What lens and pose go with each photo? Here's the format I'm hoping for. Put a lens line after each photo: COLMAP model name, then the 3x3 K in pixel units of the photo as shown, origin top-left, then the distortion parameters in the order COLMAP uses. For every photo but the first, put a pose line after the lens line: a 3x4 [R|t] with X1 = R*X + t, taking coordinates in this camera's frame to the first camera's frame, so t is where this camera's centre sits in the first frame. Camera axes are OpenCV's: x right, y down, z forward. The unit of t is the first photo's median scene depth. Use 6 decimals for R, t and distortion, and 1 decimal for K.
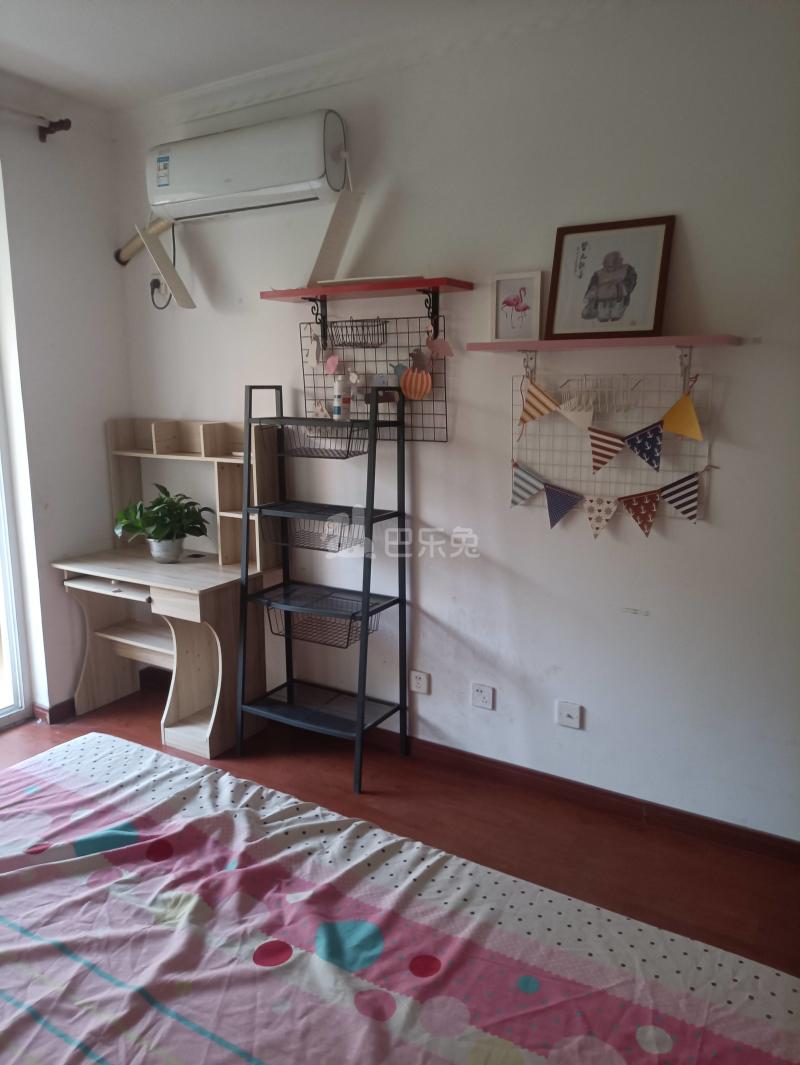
lens RADIAL K [[793.5, 0, 396.8], [0, 793.5, 530.4], [0, 0, 1]] dist [0.020465, -0.002293]
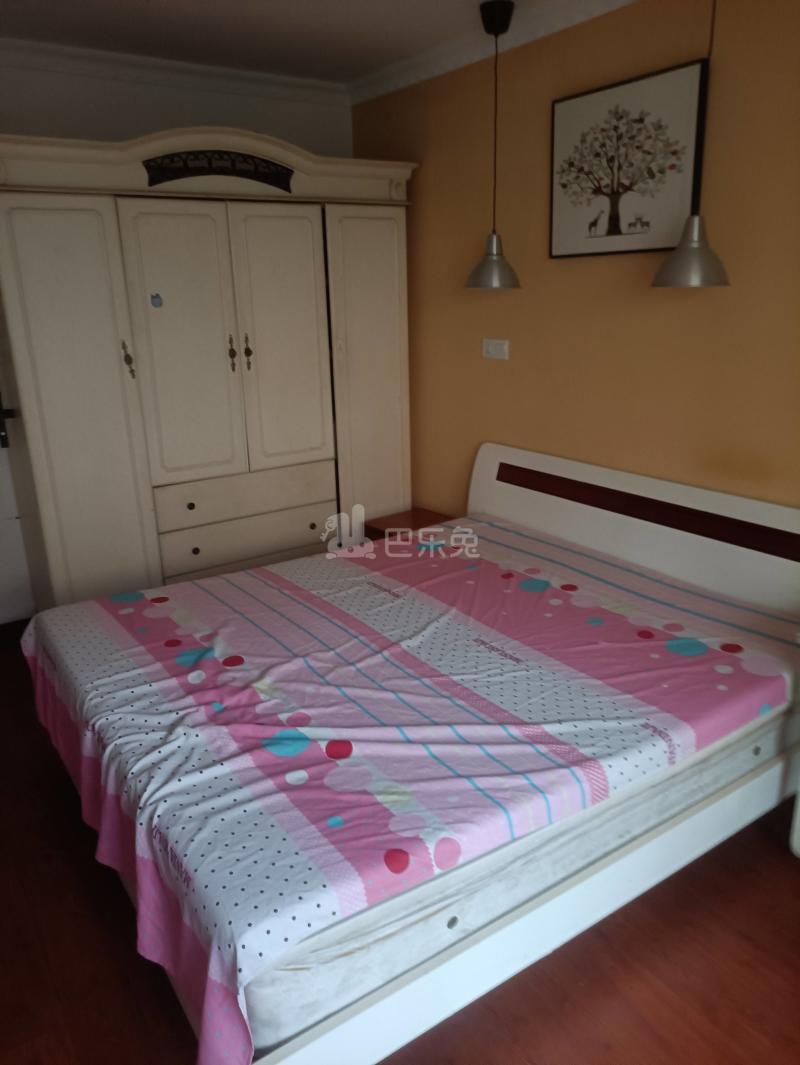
lens RADIAL K [[793.5, 0, 396.8], [0, 793.5, 530.4], [0, 0, 1]] dist [0.020465, -0.002293]
pose [[-0.912162, -0.097767, 0.397997, -1.156088], [0.100411, 0.888216, 0.448320, -0.493043], [-0.397339, 0.448904, -0.800380, 2.113305]]
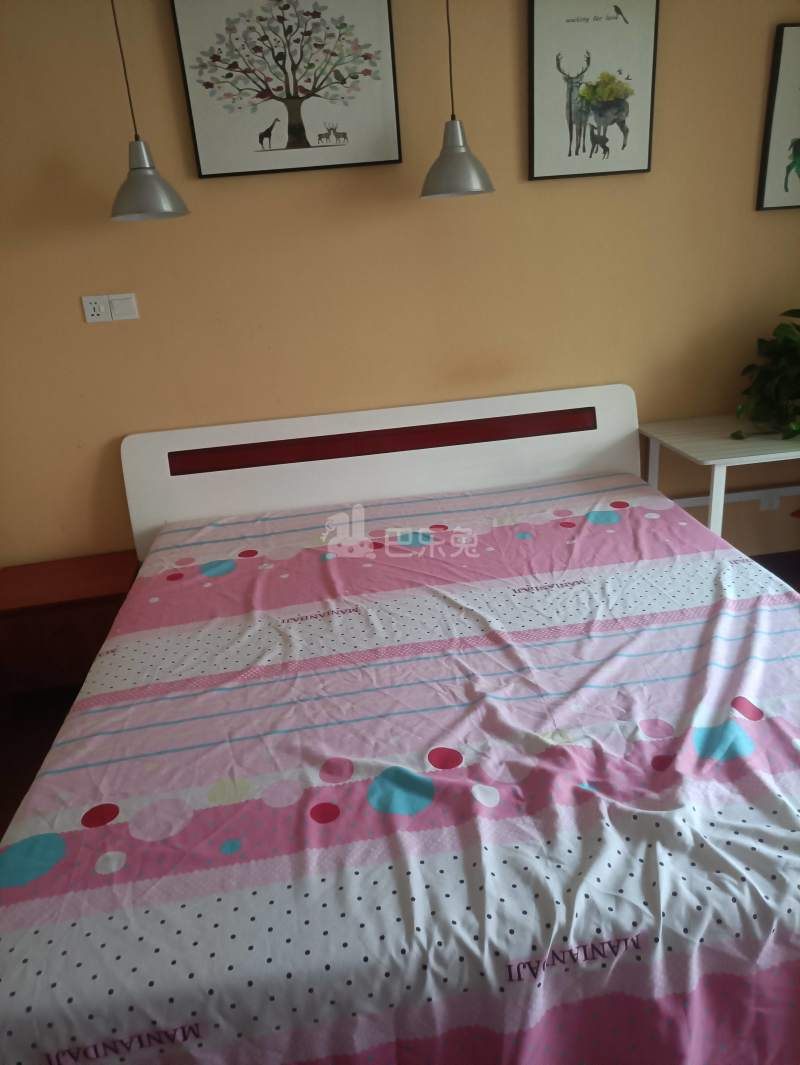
lens RADIAL K [[793.5, 0, 396.8], [0, 793.5, 530.4], [0, 0, 1]] dist [0.020465, -0.002293]
pose [[-0.777274, 0.277659, -0.564580, 0.435992], [-0.032570, 0.878391, 0.476831, -0.283554], [0.628318, 0.389017, -0.673707, 1.555608]]
